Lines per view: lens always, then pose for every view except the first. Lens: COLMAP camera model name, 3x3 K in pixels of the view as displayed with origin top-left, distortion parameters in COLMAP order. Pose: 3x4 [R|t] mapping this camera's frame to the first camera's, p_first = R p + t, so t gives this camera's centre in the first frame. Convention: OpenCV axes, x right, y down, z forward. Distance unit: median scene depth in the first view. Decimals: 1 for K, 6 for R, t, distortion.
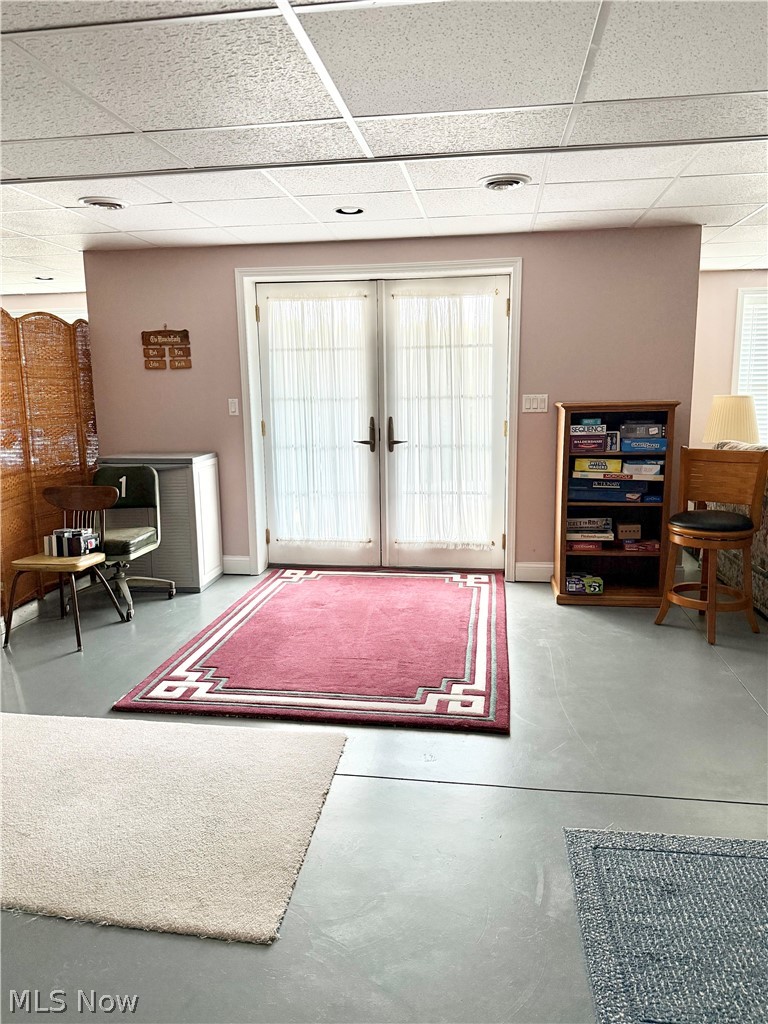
lens RADIAL K [[722.5, 0, 384.0], [0, 722.5, 512.0], [0, 0, 1]] dist [0.056497, -0.082161]
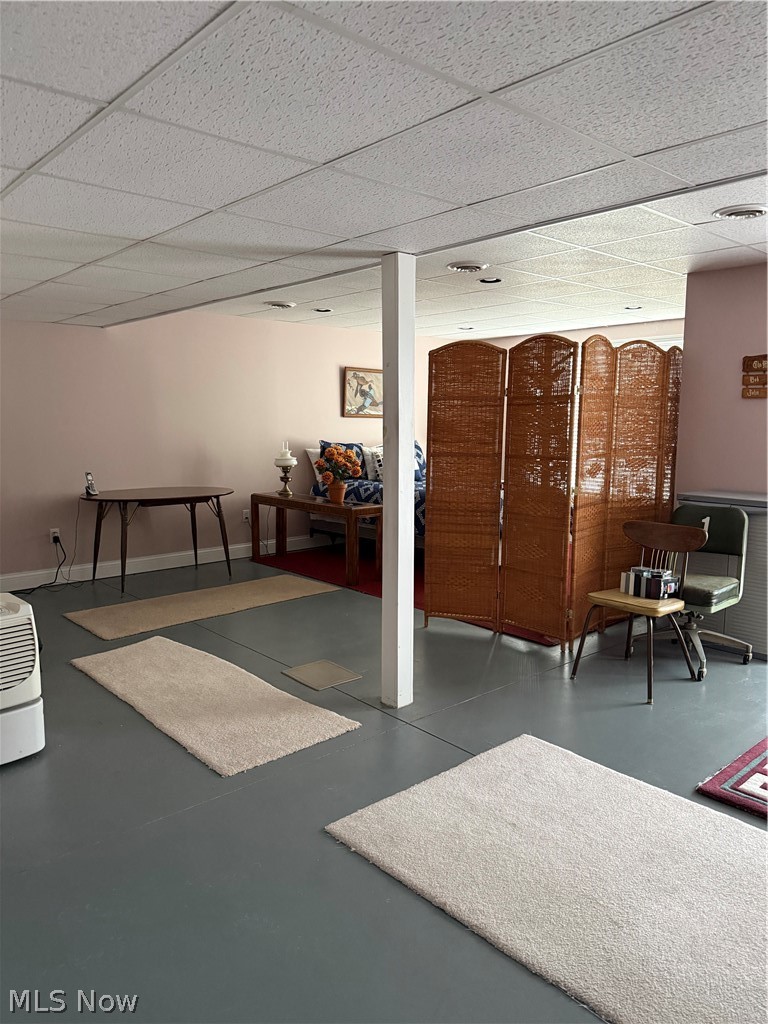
lens RADIAL K [[715.2, 0, 386.9], [0, 715.2, 517.6], [0, 0, 1]] dist [0.036936, -0.003955]
pose [[0.774791, 0.107267, -0.623051, -0.117083], [-0.126663, 0.991857, 0.013251, -0.010364], [0.619399, 0.068651, 0.782069, 0.060950]]
